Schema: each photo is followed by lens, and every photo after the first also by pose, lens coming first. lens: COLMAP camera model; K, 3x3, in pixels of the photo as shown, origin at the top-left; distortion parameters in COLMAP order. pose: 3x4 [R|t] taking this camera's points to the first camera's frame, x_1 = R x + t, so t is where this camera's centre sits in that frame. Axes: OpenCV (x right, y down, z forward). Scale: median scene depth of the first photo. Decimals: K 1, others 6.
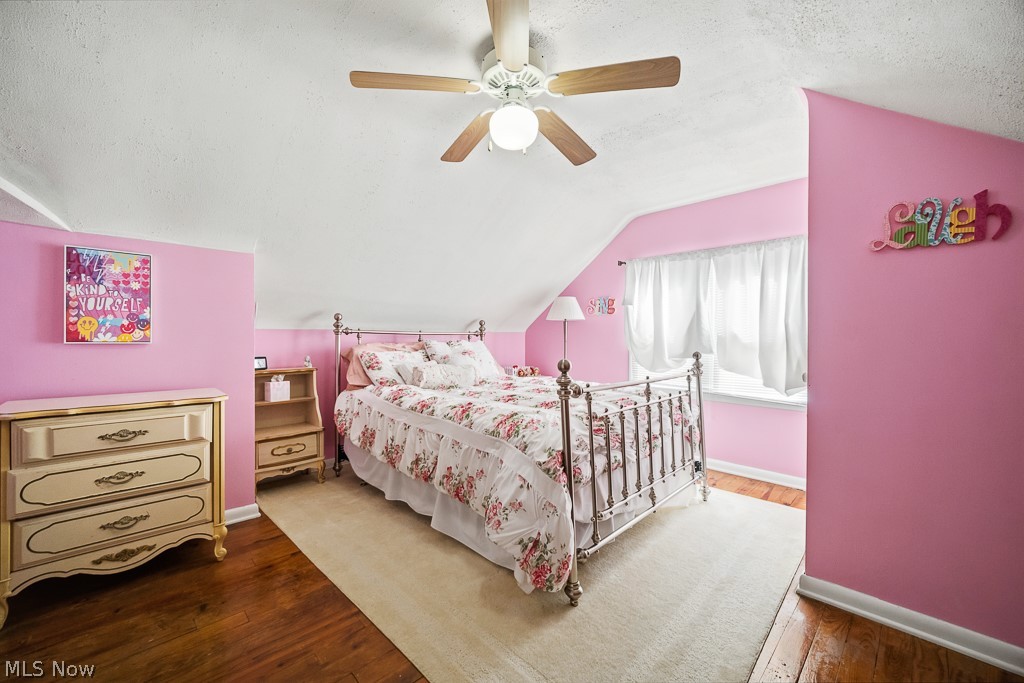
lens RADIAL K [[401.7, 0, 511.5], [0, 401.7, 340.3], [0, 0, 1]] dist [-0.001857, 0.000007]
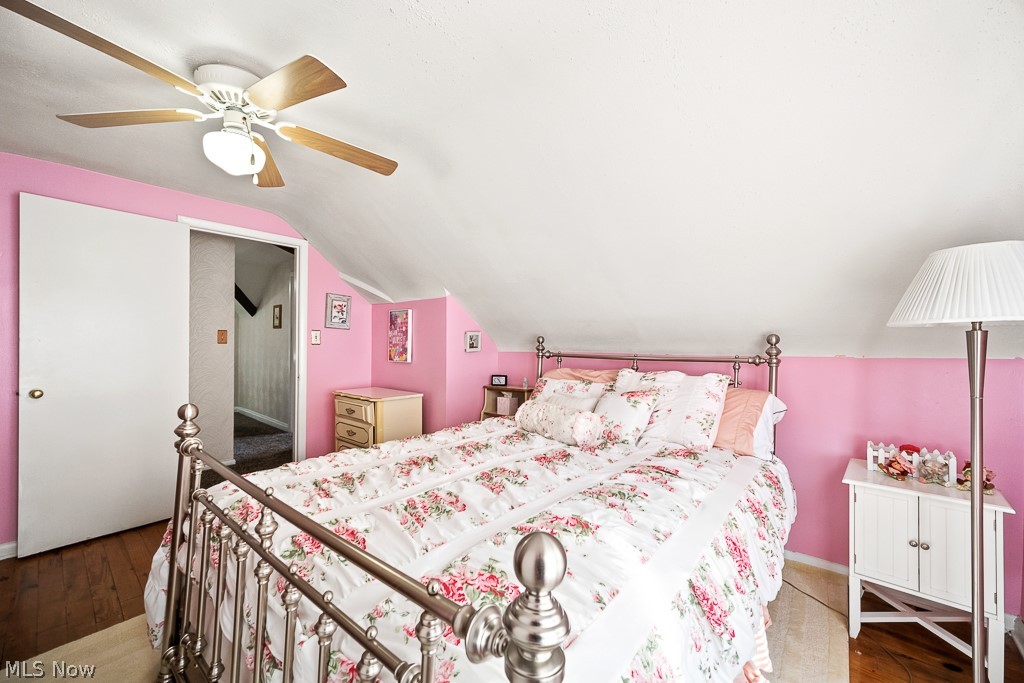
lens RADIAL K [[401.7, 0, 511.5], [0, 401.7, 340.3], [0, 0, 1]] dist [-0.001857, 0.000007]
pose [[0.078304, -0.012407, -0.996852, 0.839240], [-0.010149, 0.999861, -0.013242, -0.068640], [0.996878, 0.011154, 0.078167, 1.345452]]
